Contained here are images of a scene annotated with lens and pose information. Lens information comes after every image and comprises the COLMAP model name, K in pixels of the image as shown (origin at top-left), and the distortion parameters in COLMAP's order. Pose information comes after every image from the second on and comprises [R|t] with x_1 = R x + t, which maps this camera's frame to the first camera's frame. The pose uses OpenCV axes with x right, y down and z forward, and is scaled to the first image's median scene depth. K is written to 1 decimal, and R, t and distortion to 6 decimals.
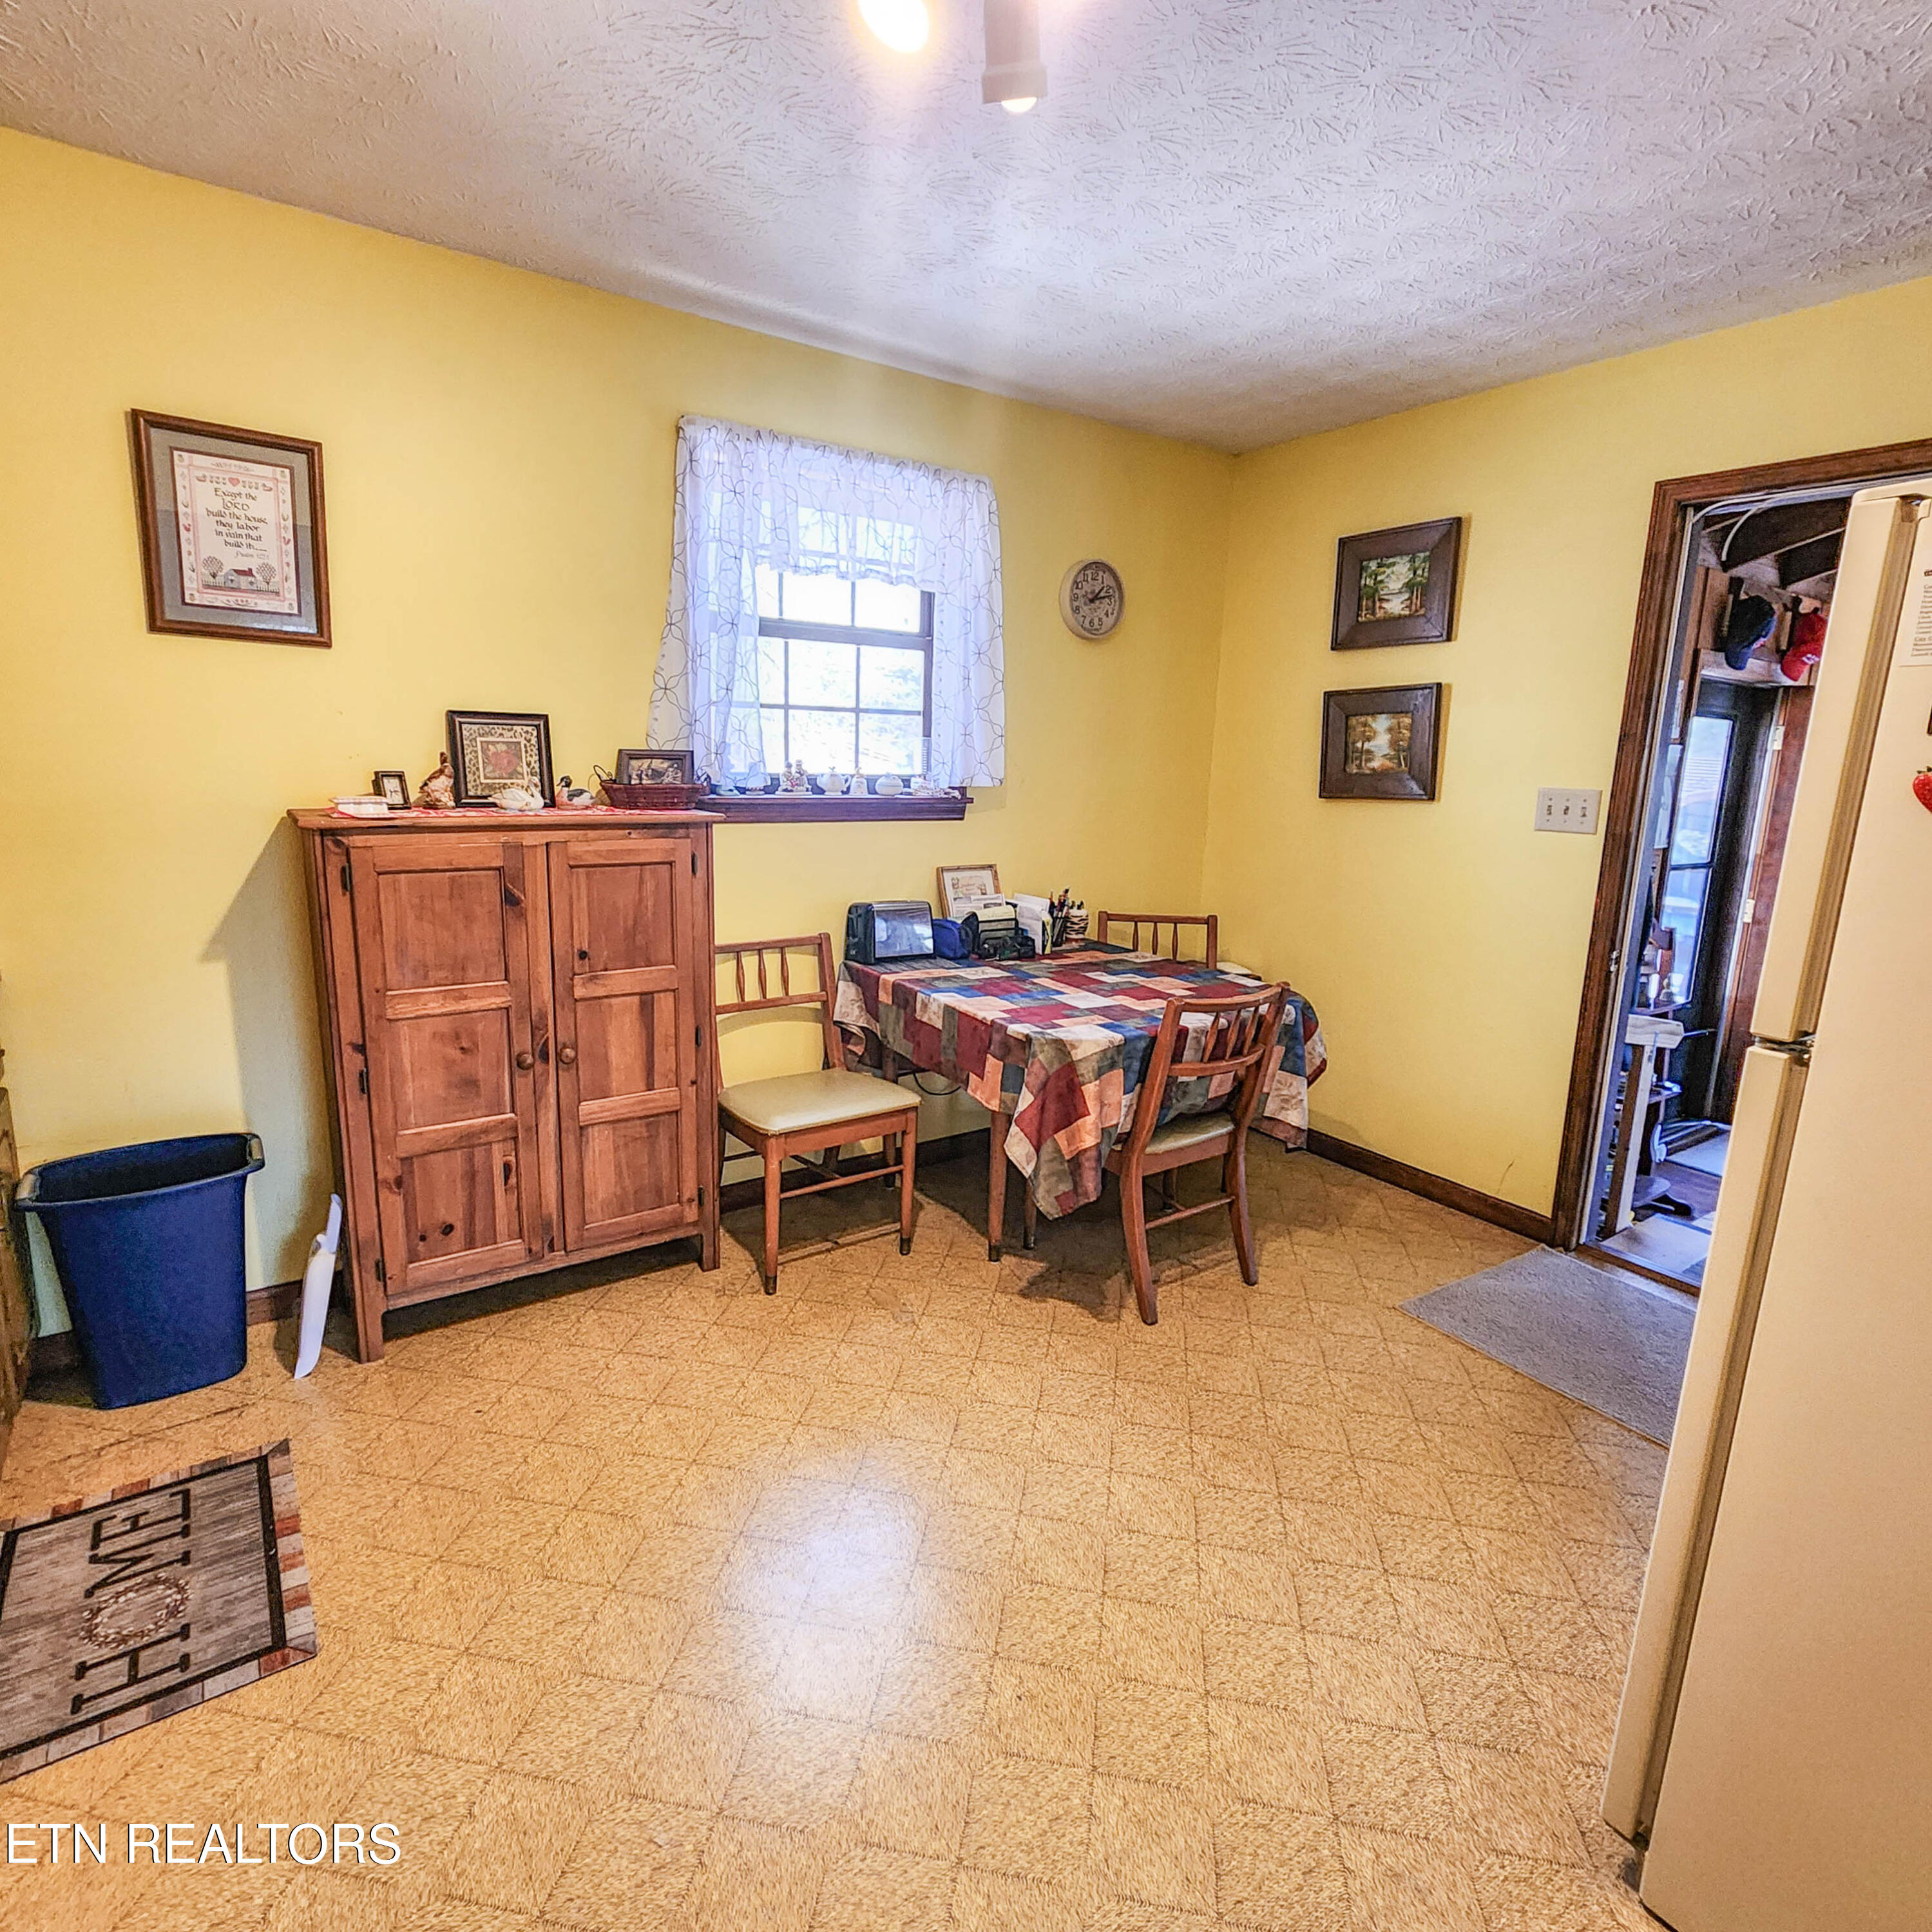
lens RADIAL K [[1081.6, 0, 946.4], [0, 1081.6, 956.2], [0, 0, 1]] dist [-0.000632, -0.001533]
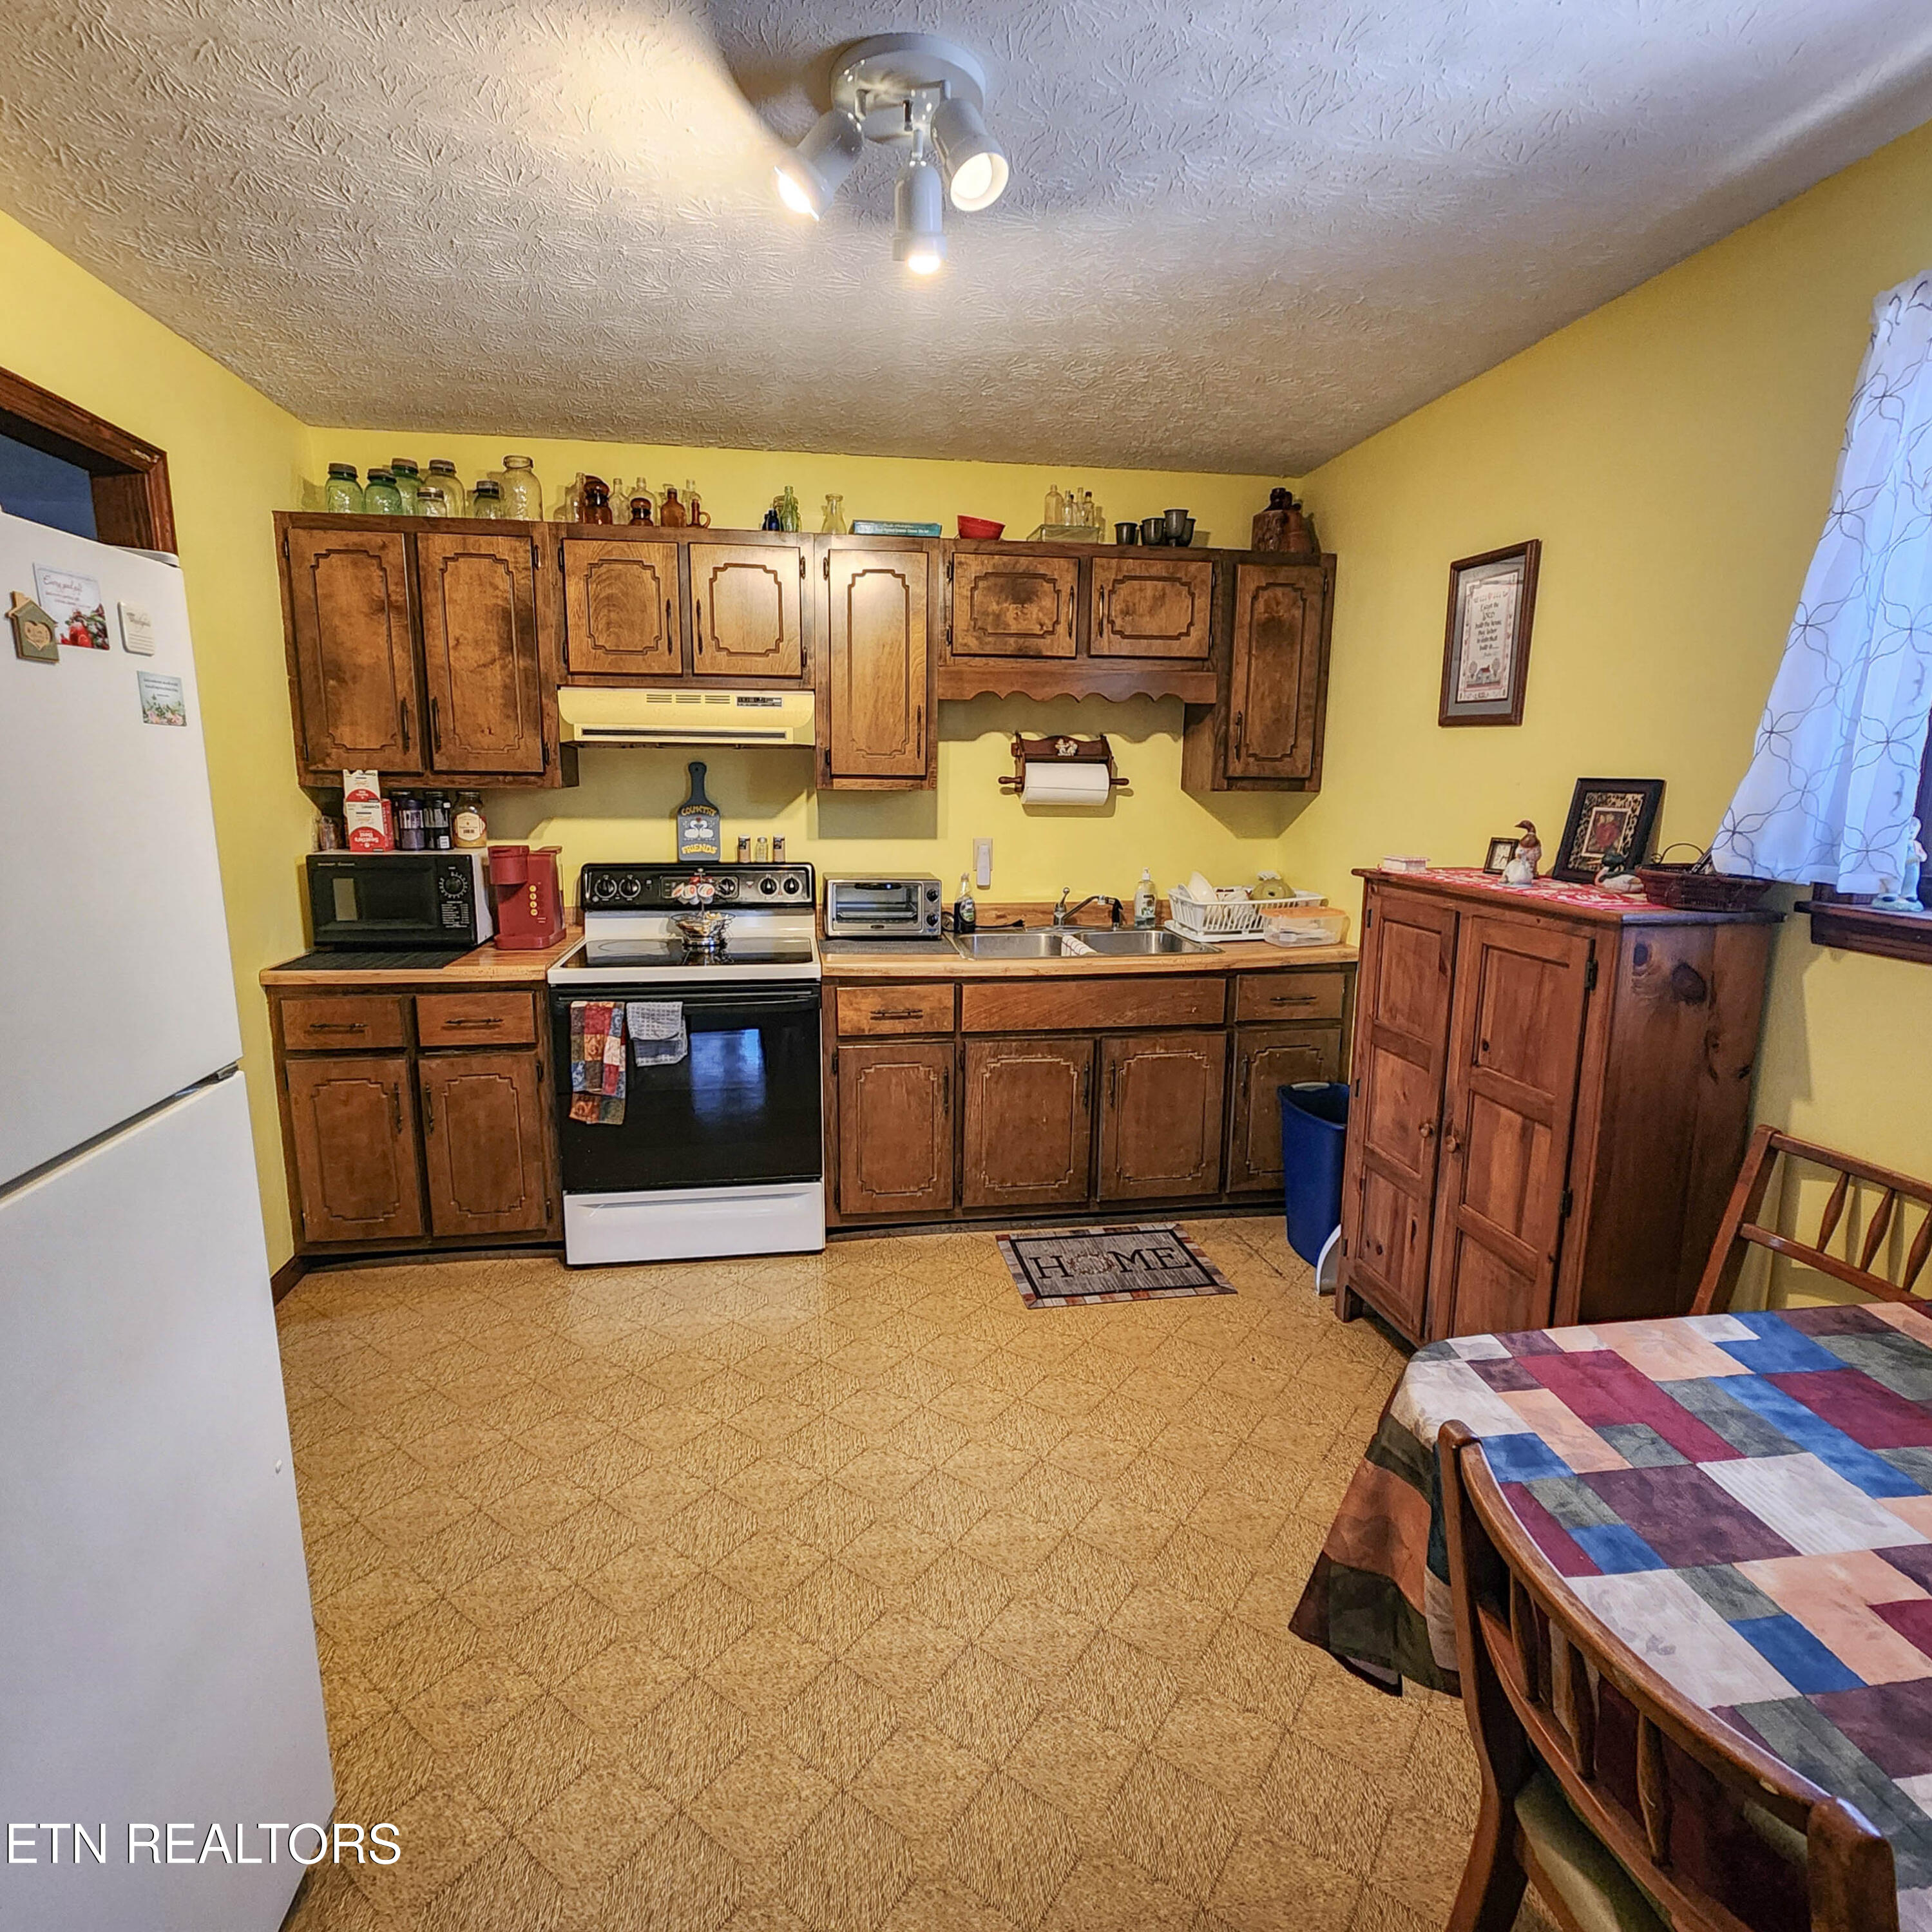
lens RADIAL K [[1081.6, 0, 946.4], [0, 1081.6, 956.2], [0, 0, 1]] dist [-0.000632, -0.001533]
pose [[-0.451182, 0.116478, -0.884798, 0.722157], [-0.196221, 0.954236, 0.225677, -0.206495], [0.870593, 0.275438, -0.407679, 1.062608]]
